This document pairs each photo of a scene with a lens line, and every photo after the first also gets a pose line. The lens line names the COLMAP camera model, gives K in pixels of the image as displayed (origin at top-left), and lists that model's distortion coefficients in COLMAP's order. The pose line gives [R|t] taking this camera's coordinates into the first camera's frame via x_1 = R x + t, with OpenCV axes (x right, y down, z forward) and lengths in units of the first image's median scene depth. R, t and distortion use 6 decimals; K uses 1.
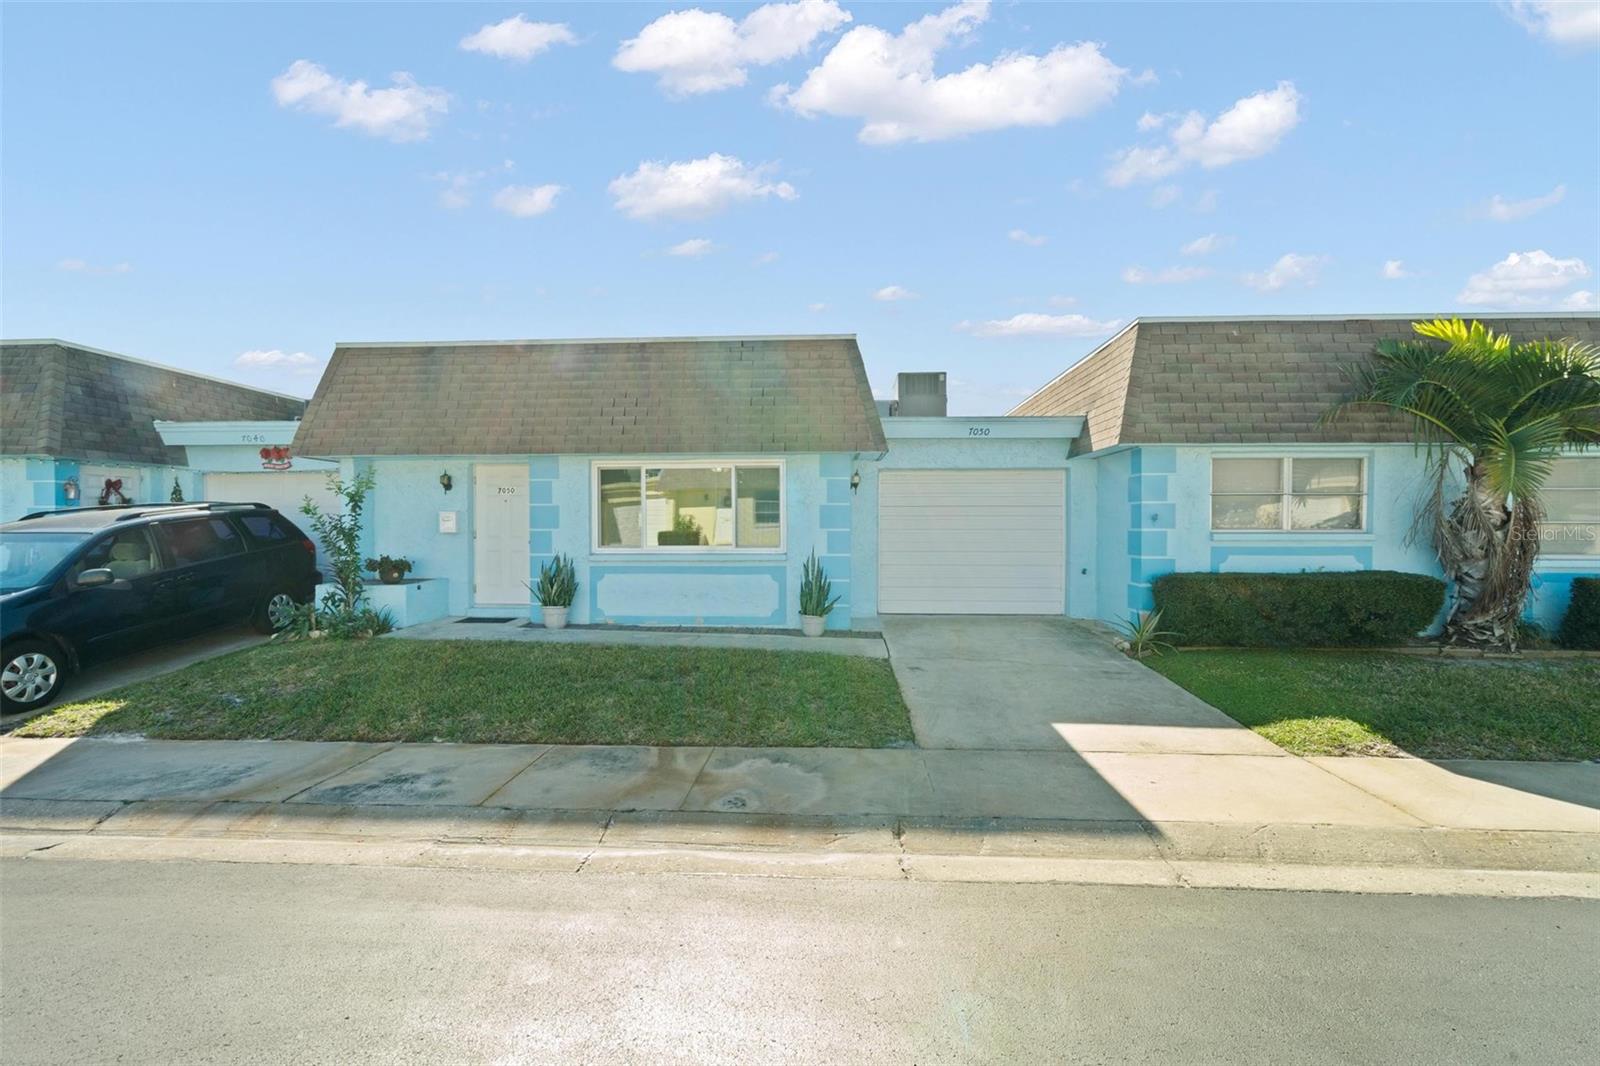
lens RADIAL K [[742.2, 0, 709.1], [0, 742.2, 540.2], [0, 0, 1]] dist [-0.007000, 0.001591]
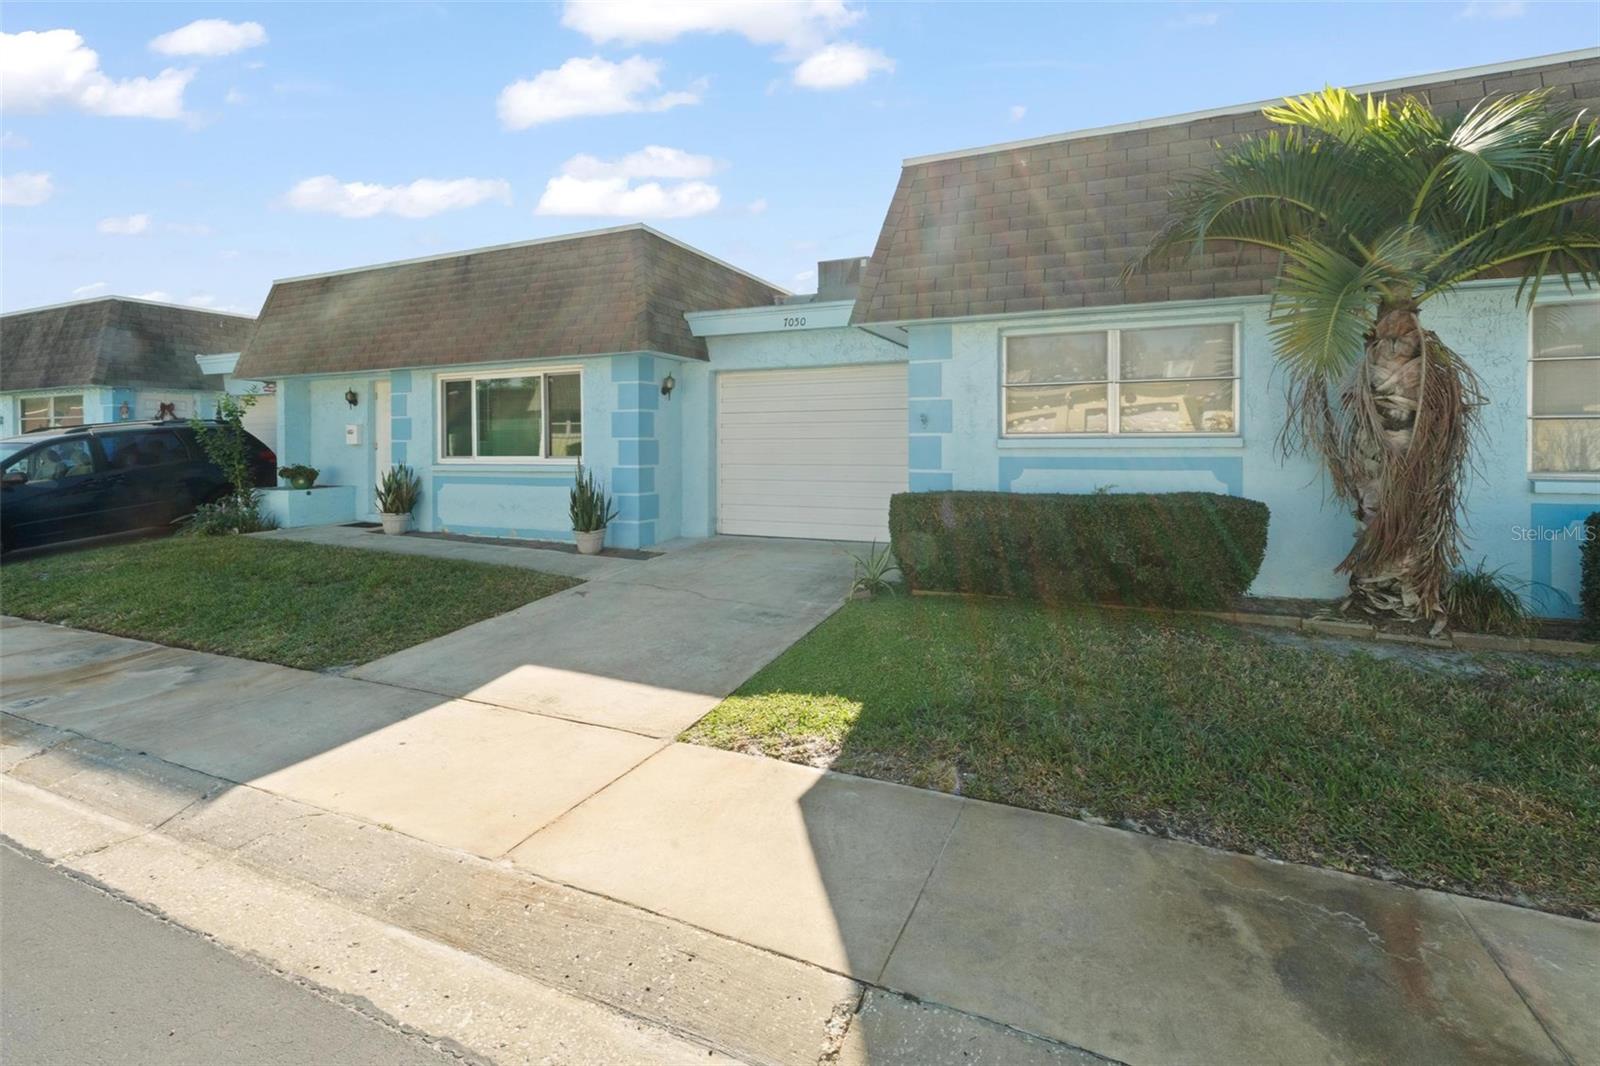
lens RADIAL K [[742.2, 0, 798.2], [0, 742.2, 453.9], [0, 0, 1]] dist [-0.007000, 0.001591]
pose [[0.934799, 0.000993, -0.355176, 0.702913], [-0.005552, 0.999915, -0.011818, 0.014340], [0.355134, 0.013020, 0.934725, 0.225264]]
